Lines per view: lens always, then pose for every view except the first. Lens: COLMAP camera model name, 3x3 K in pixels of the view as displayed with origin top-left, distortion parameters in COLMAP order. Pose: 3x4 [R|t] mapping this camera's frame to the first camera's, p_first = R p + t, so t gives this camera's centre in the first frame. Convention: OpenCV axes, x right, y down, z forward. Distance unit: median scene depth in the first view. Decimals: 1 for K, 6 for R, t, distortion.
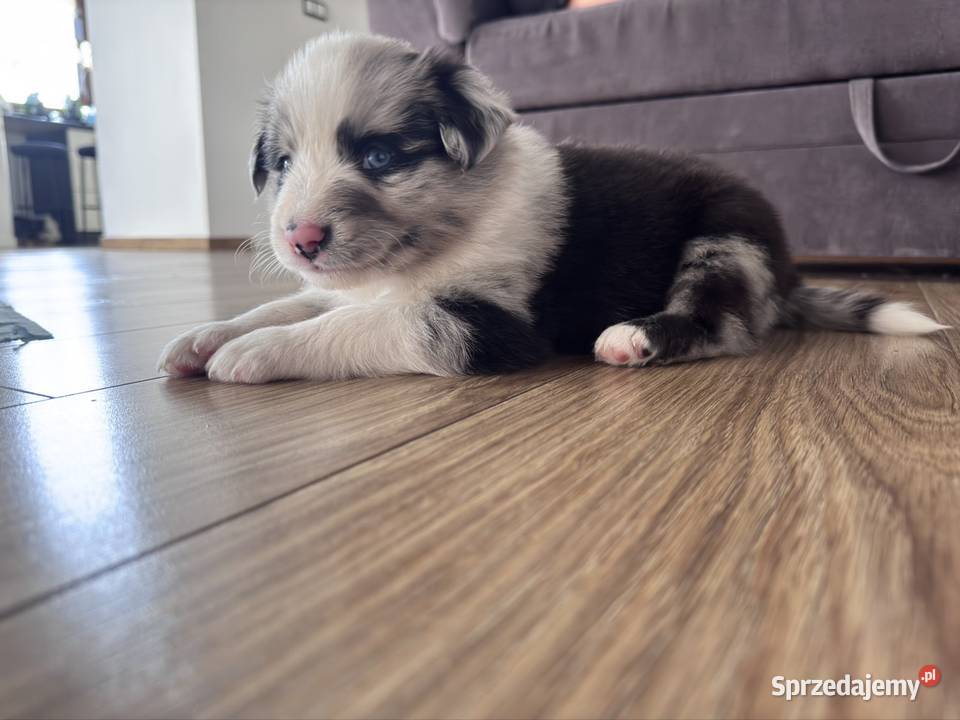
lens RADIAL K [[642.9, 0, 511.4], [0, 642.9, 357.9], [0, 0, 1]] dist [0.002410, -0.015004]
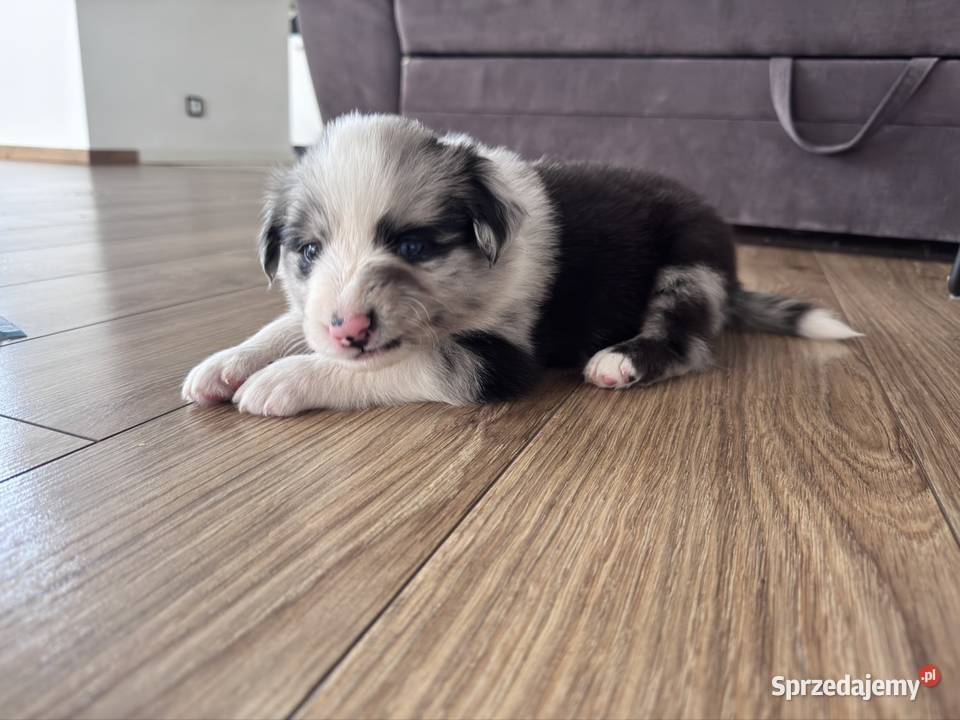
lens RADIAL K [[642.9, 0, 489.3], [0, 642.9, 342.2], [0, 0, 1]] dist [0.002410, -0.015004]
pose [[0.990540, 0.011612, 0.136730, -0.188998], [-0.025924, 0.994306, 0.103361, -0.177911], [-0.134751, -0.105928, 0.985201, -0.069805]]
